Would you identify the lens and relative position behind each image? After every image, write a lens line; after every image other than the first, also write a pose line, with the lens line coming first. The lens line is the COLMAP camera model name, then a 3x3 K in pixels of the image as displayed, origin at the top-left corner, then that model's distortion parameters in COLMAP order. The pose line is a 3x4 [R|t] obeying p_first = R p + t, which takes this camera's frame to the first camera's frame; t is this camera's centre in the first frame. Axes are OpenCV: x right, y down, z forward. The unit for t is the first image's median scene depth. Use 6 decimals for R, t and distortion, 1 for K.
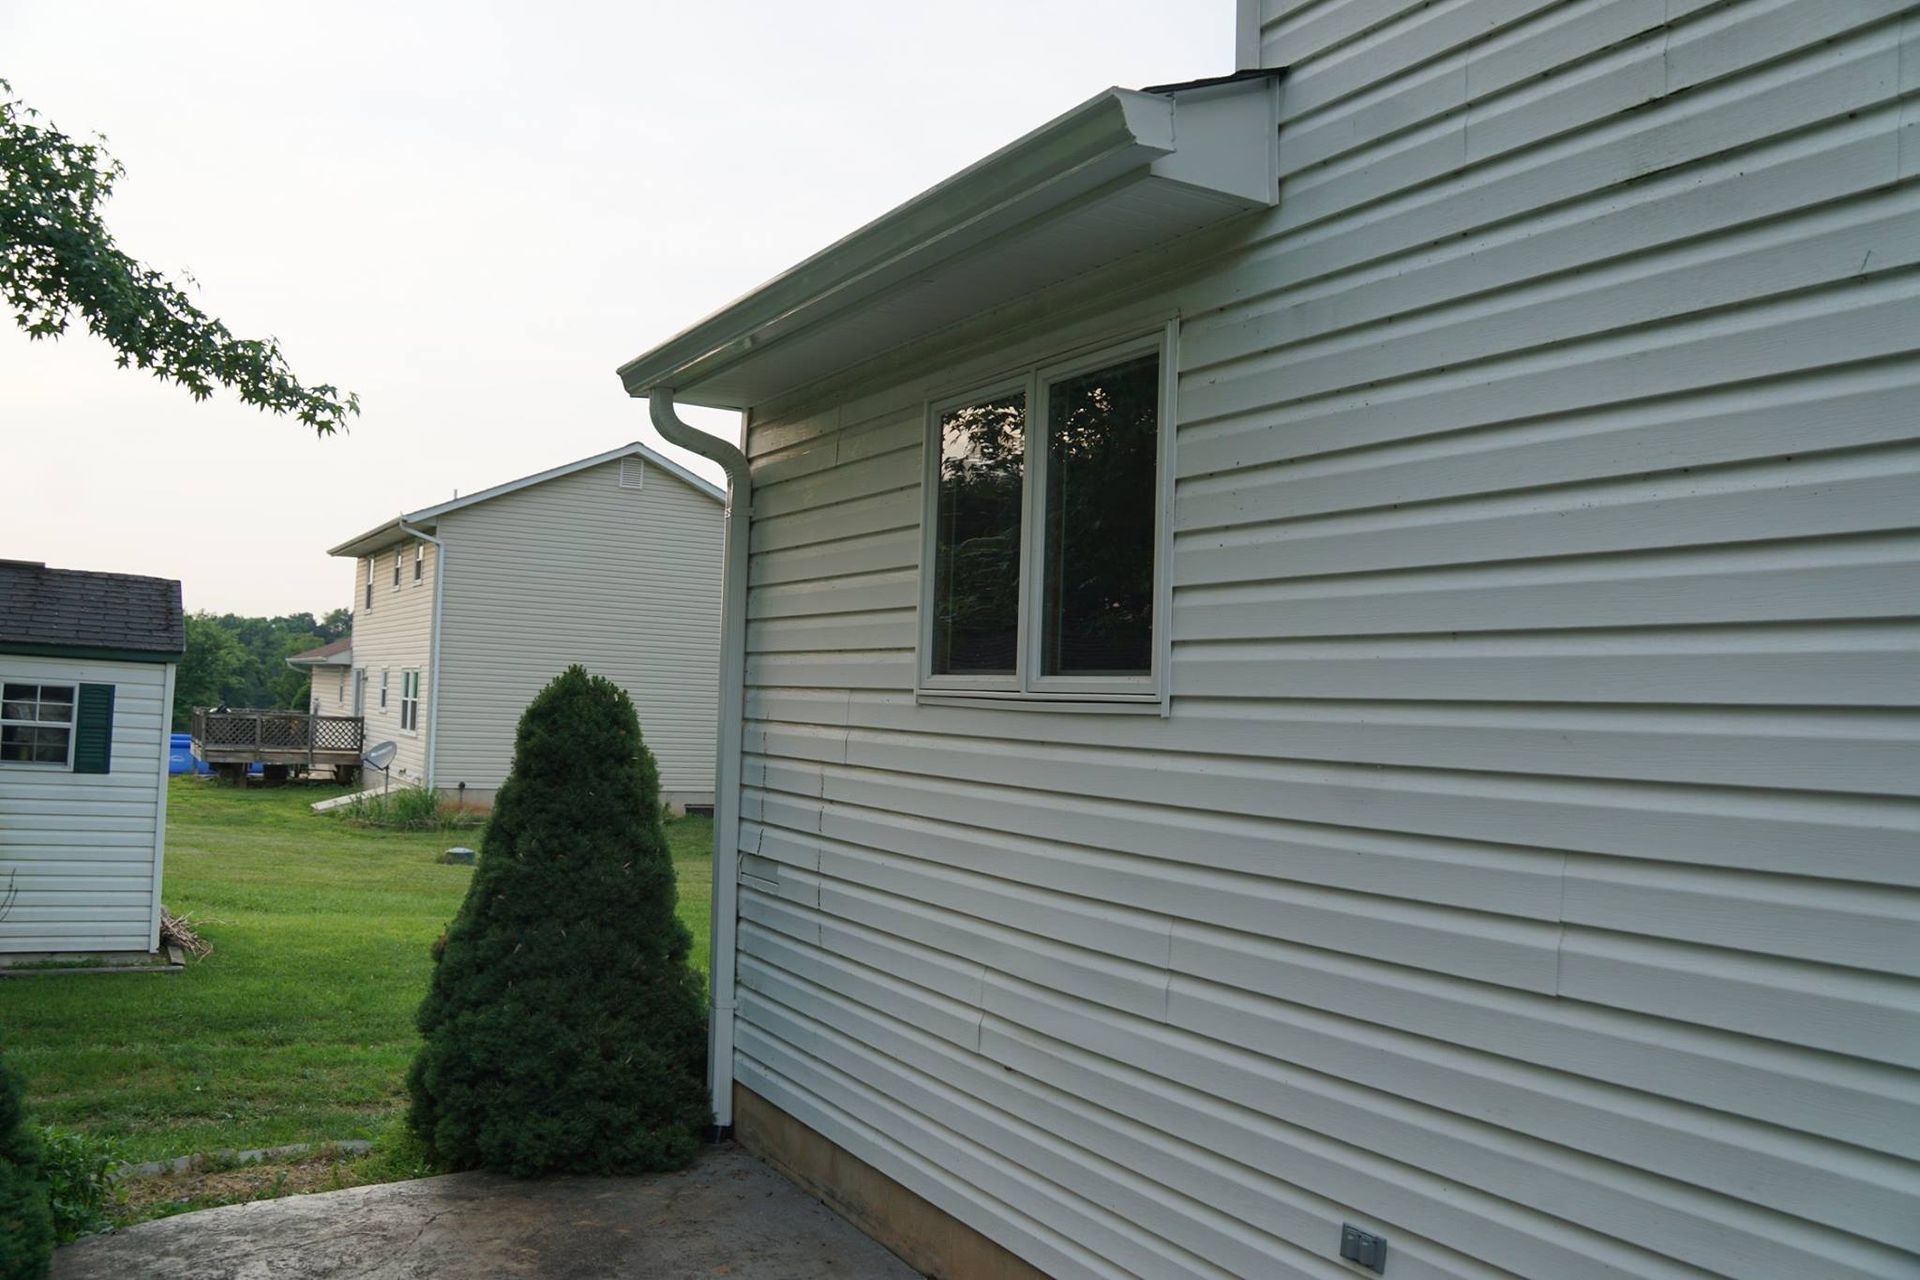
lens RADIAL K [[1505.5, 0, 960.0], [0, 1505.5, 640.0], [0, 0, 1]] dist [-0.116461, 0.005045]
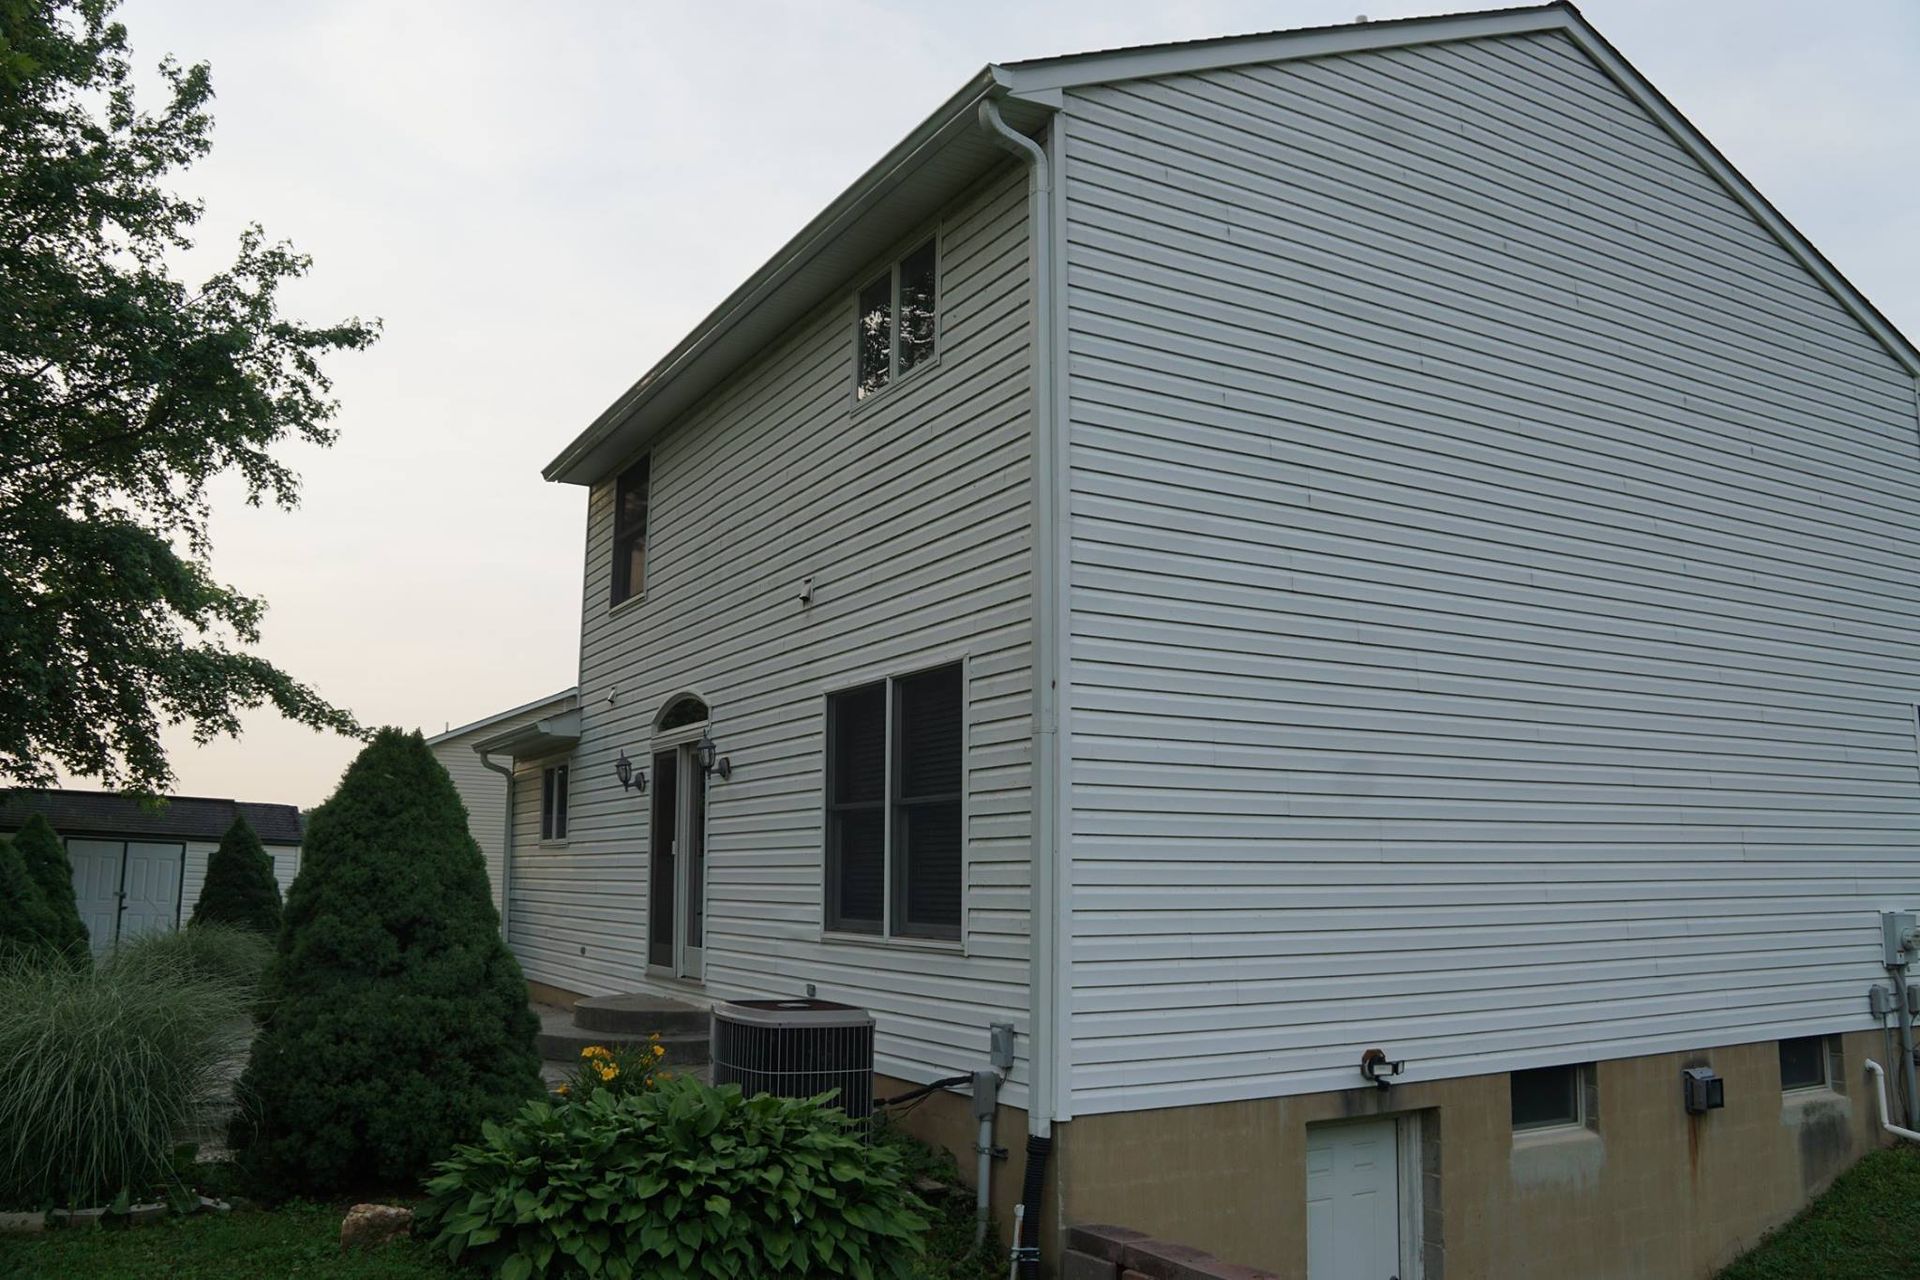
lens RADIAL K [[1505.5, 0, 960.0], [0, 1505.5, 640.0], [0, 0, 1]] dist [-0.116461, 0.005045]
pose [[0.999706, -0.023840, -0.004526, 0.552341], [0.023082, 0.991800, -0.125695, 0.009799], [0.007486, 0.125553, 0.992059, -1.430319]]
